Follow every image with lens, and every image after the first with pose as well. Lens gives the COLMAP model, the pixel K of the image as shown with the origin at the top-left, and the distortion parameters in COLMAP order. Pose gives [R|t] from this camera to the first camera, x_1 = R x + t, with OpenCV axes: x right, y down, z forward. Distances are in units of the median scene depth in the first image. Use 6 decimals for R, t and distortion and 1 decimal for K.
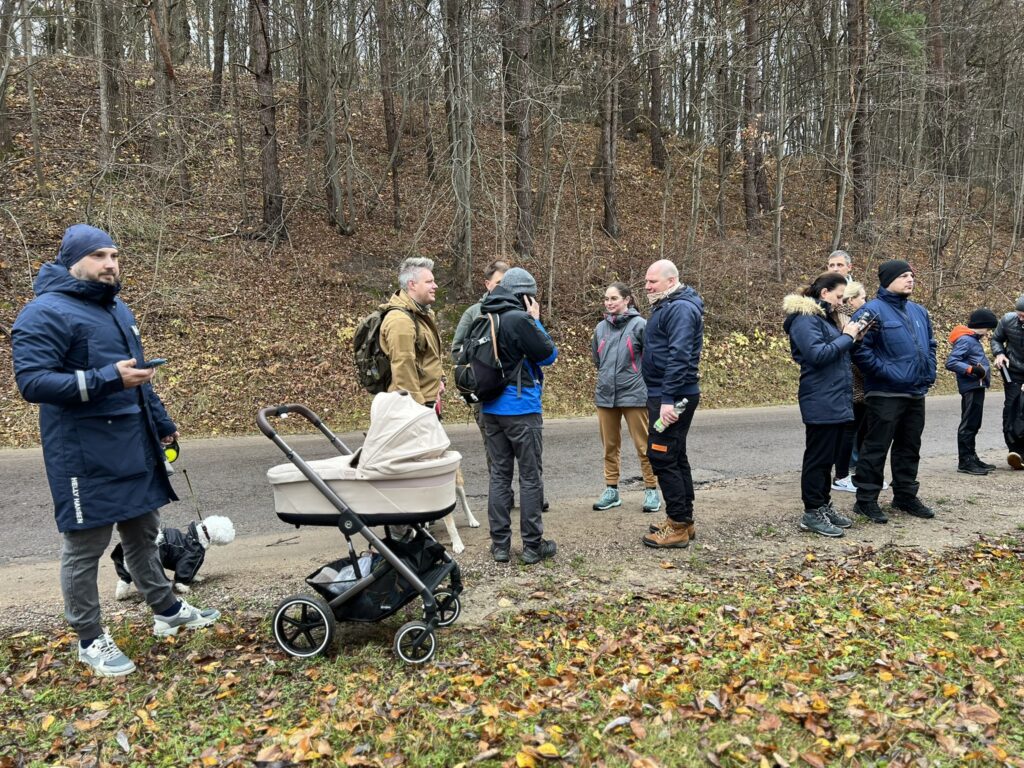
lens RADIAL K [[774.5, 0, 512.0], [0, 774.5, 384.0], [0, 0, 1]] dist [0.060601, -0.058167]
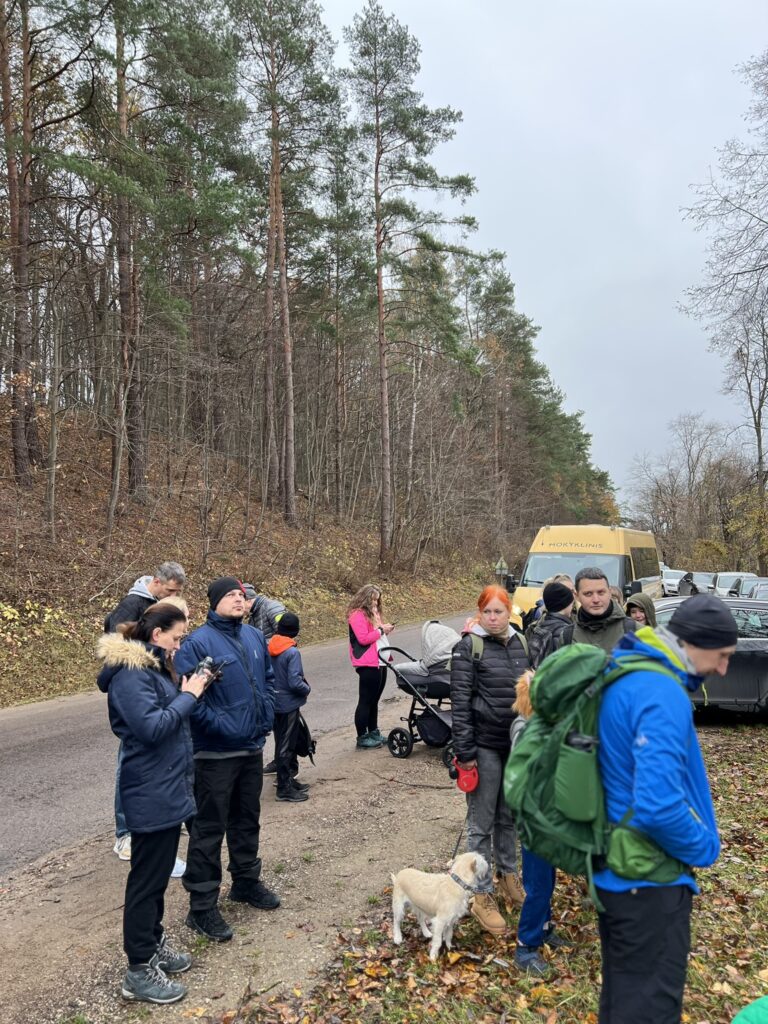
lens RADIAL K [[774.5, 0, 384.0], [0, 774.5, 512.0], [0, 0, 1]] dist [0.060601, -0.058167]
pose [[0.740540, 0.053251, 0.669899, 0.058802], [0.049000, 0.989923, -0.132856, -0.103850], [-0.670223, 0.131210, 0.730469, 0.274526]]
